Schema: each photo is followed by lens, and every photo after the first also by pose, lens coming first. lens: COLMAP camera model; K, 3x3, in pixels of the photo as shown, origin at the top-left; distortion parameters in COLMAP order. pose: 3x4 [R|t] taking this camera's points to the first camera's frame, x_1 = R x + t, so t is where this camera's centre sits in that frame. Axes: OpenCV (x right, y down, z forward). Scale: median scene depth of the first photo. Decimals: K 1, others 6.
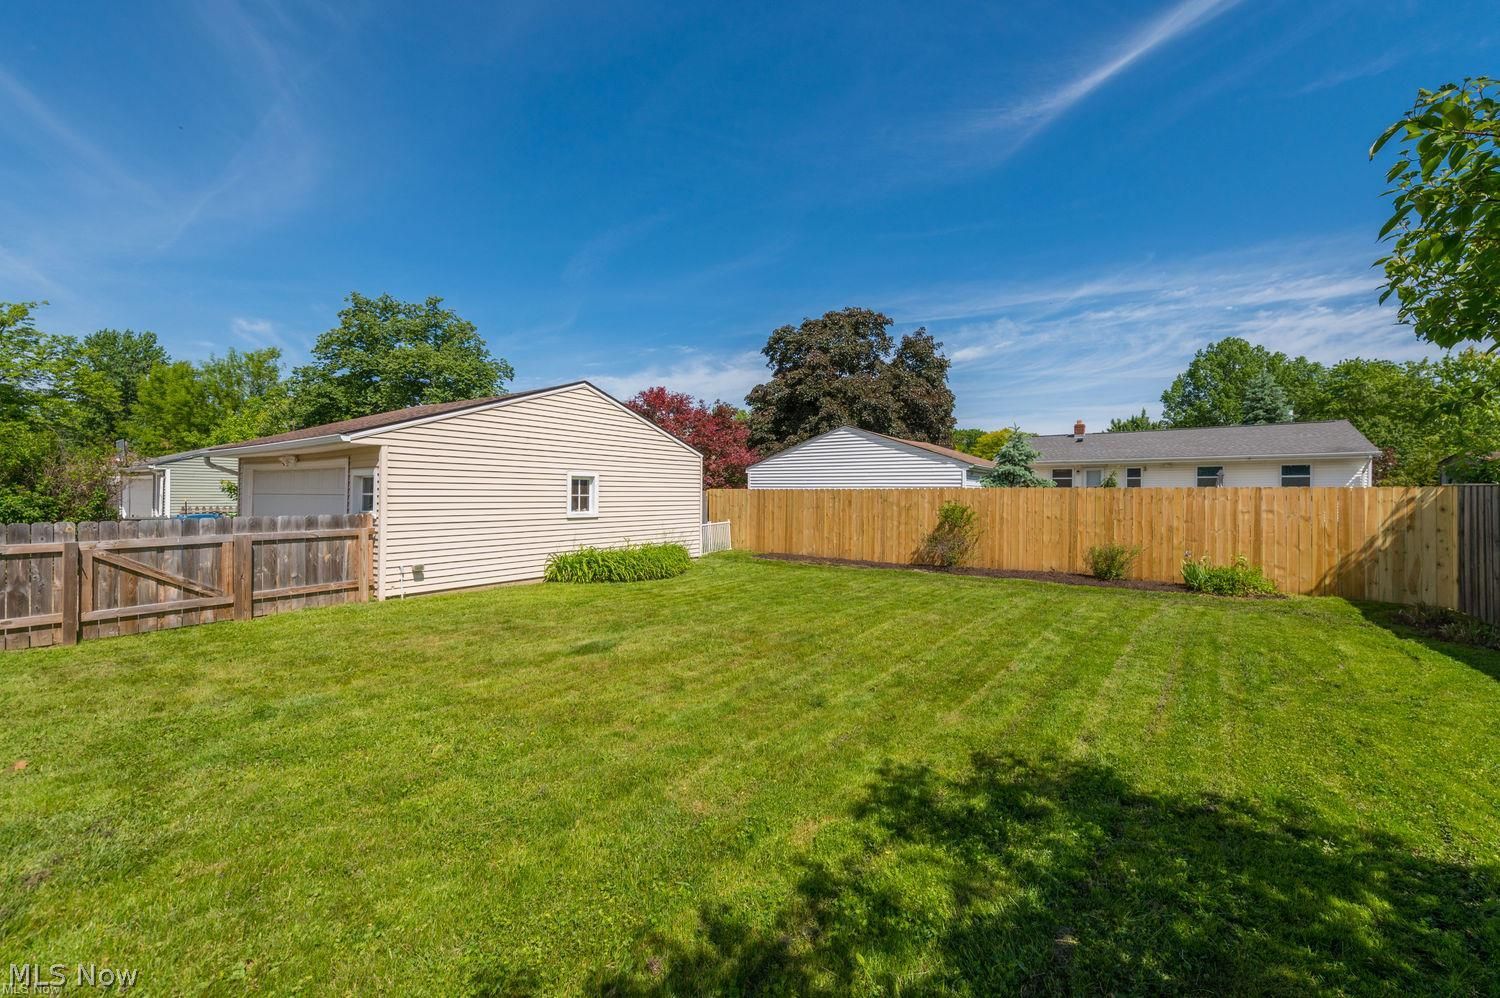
lens RADIAL K [[579.8, 0, 774.3], [0, 579.8, 497.3], [0, 0, 1]] dist [0.001797, -0.000109]
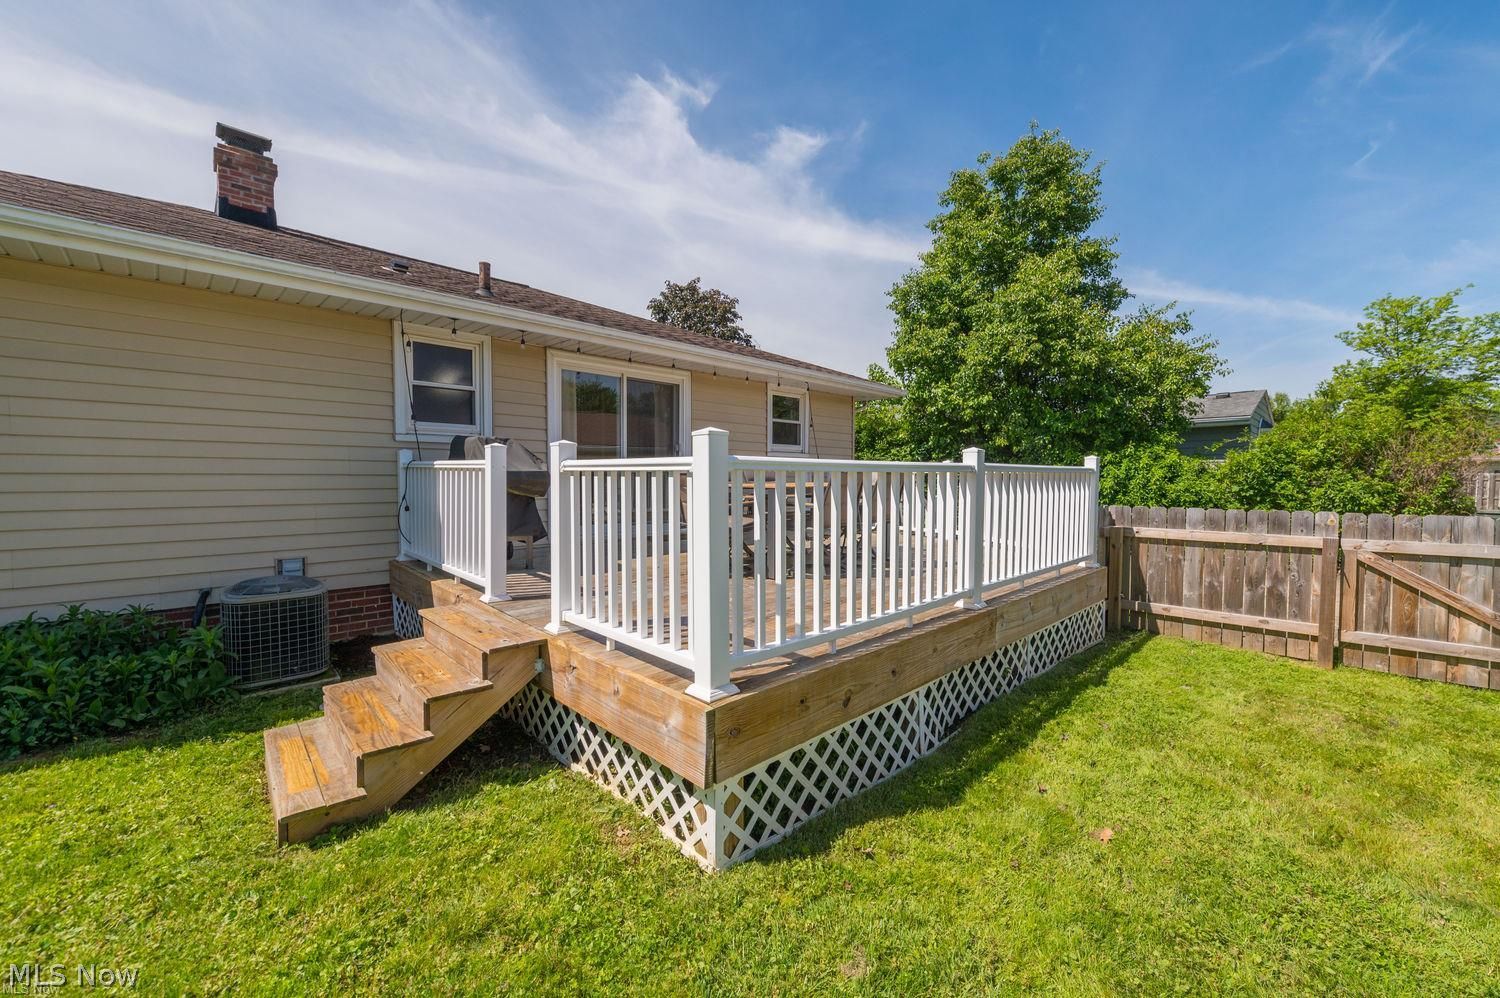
lens RADIAL K [[594.8, 0, 748.7], [0, 594.8, 493.2], [0, 0, 1]] dist [0.006321, 0.000134]
pose [[-0.201148, 0.022928, -0.979293, -0.245120], [-0.010660, 0.999616, 0.025593, 0.003728], [0.979503, 0.015587, -0.200826, 0.369891]]
